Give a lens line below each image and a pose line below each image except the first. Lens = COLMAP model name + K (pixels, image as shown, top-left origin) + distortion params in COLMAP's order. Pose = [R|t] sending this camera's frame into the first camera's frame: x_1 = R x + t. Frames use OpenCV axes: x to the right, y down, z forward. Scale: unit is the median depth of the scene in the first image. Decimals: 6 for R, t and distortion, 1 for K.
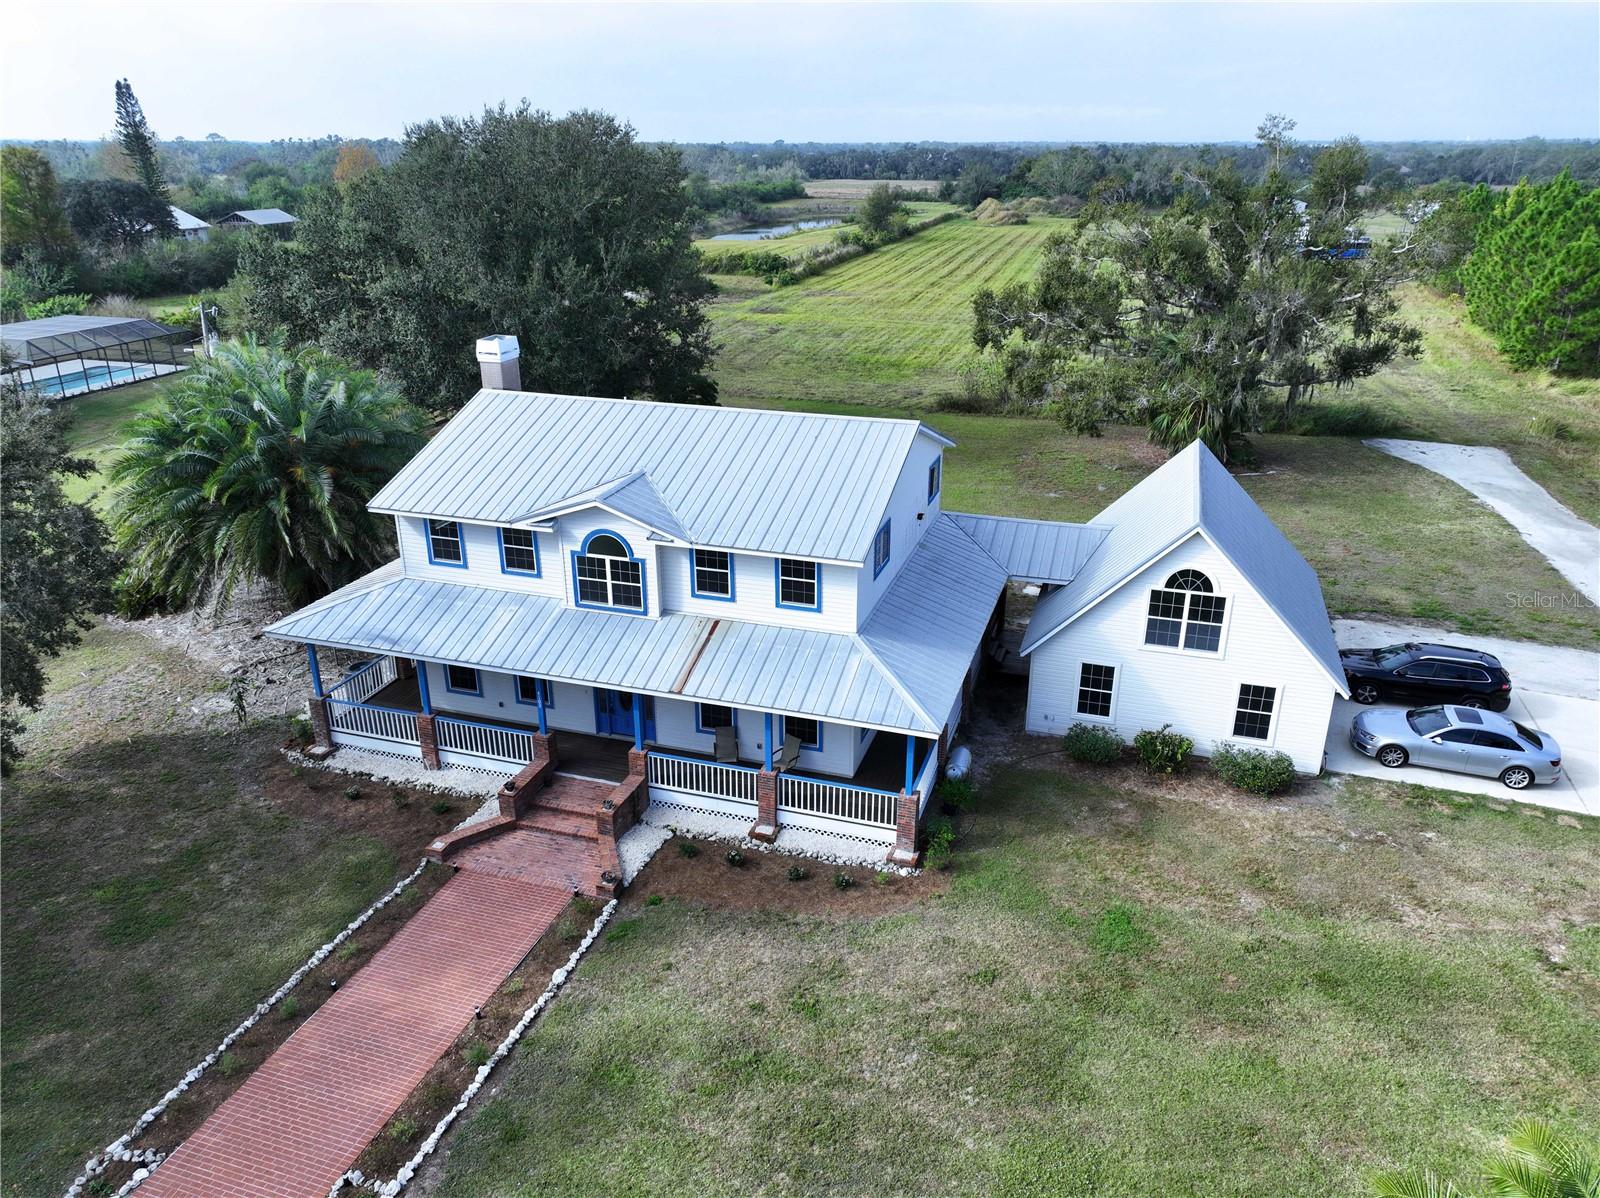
lens RADIAL K [[1123.6, 0, 802.3], [0, 1123.6, 591.8], [0, 0, 1]] dist [0.003362, 0.005769]
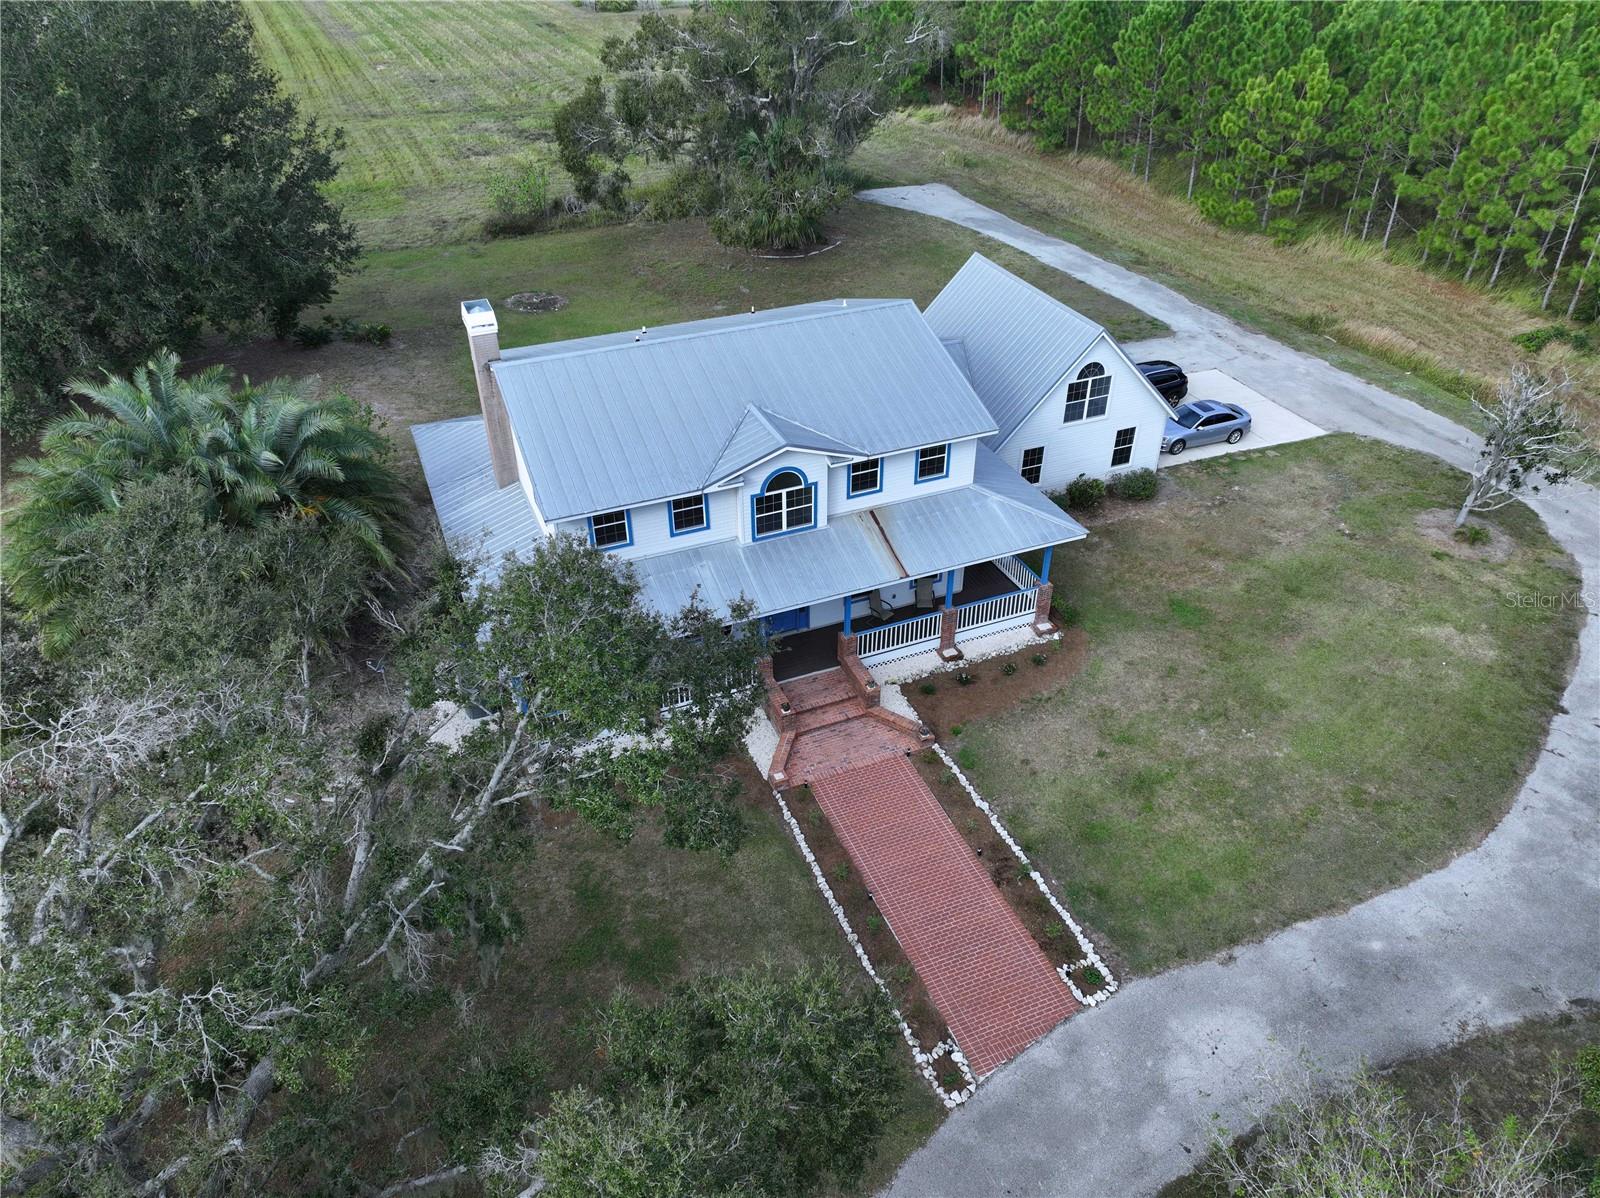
lens RADIAL K [[1123.6, 0, 802.3], [0, 1123.6, 591.8], [0, 0, 1]] dist [0.003362, 0.005769]
pose [[0.761584, -0.372444, 0.530354, -0.766905], [0.244916, 0.923081, 0.296542, -0.257063], [-0.600005, -0.095950, 0.794221, 0.083828]]
